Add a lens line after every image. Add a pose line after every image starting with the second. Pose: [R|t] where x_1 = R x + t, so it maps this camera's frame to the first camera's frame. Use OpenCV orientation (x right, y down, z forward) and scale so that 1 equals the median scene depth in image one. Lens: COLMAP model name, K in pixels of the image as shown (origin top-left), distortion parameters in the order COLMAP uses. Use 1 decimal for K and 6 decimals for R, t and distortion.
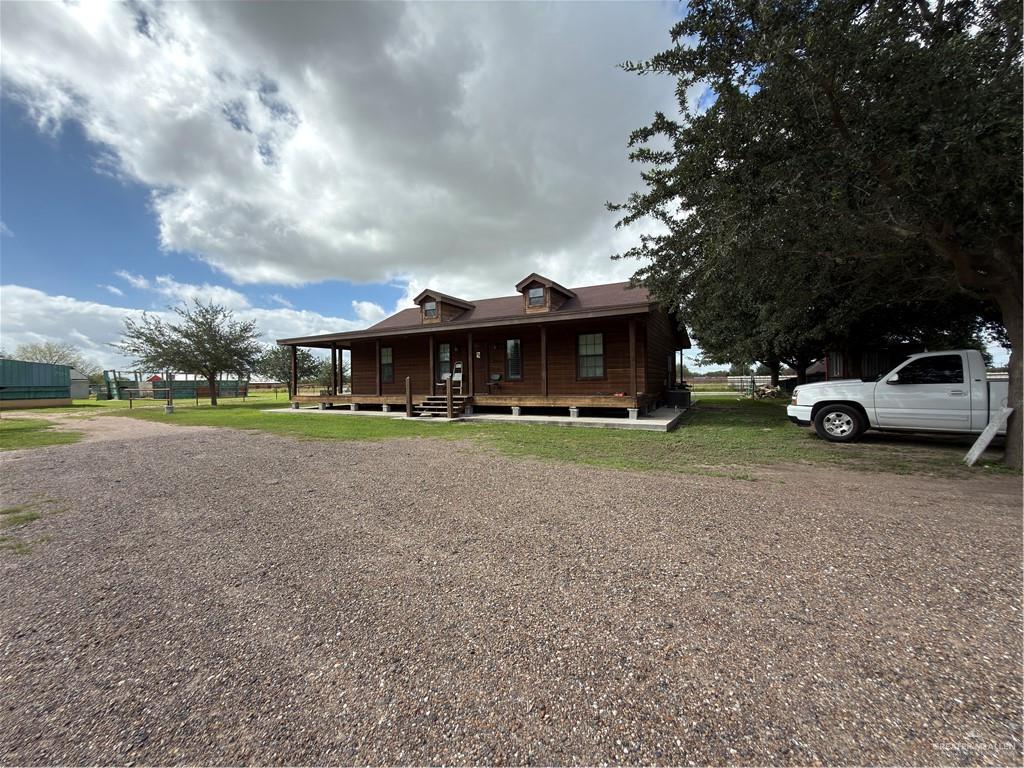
lens RADIAL K [[407.4, 0, 510.3], [0, 407.4, 382.4], [0, 0, 1]] dist [0.001705, 0.000714]
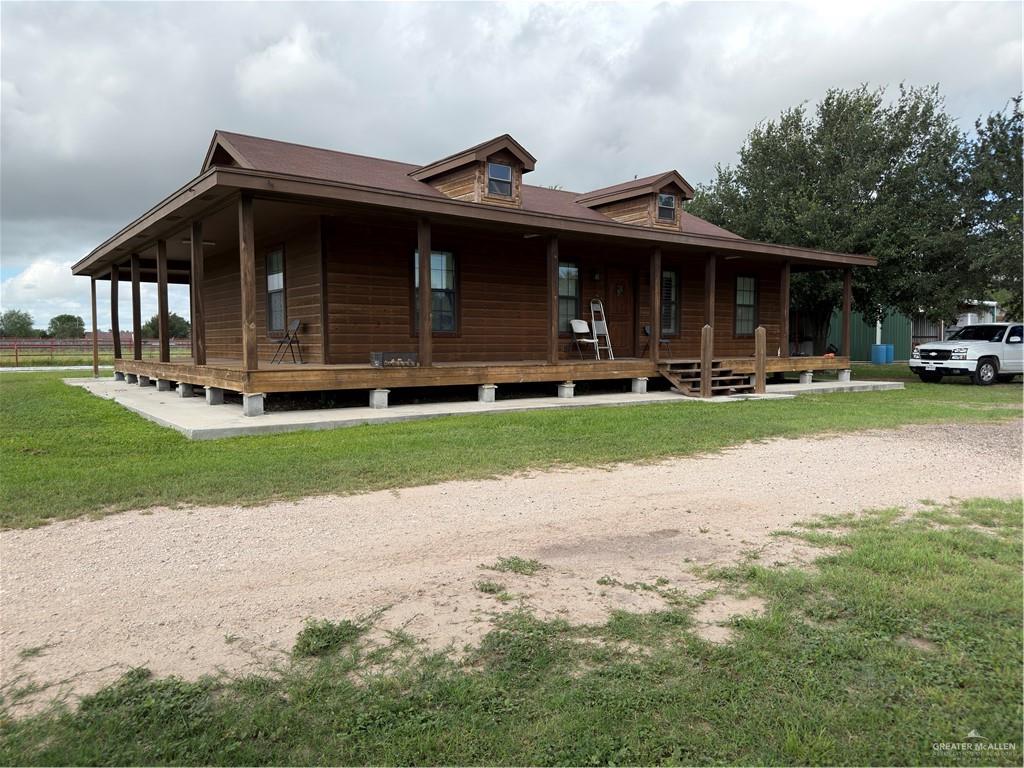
lens RADIAL K [[735.1, 0, 512.0], [0, 735.1, 384.0], [0, 0, 1]] dist [0.000620, -0.000337]
pose [[0.423843, -0.034120, 0.905093, -1.070203], [-0.003452, 0.999222, 0.039285, 0.024209], [-0.905729, -0.019775, 0.423395, 0.690636]]
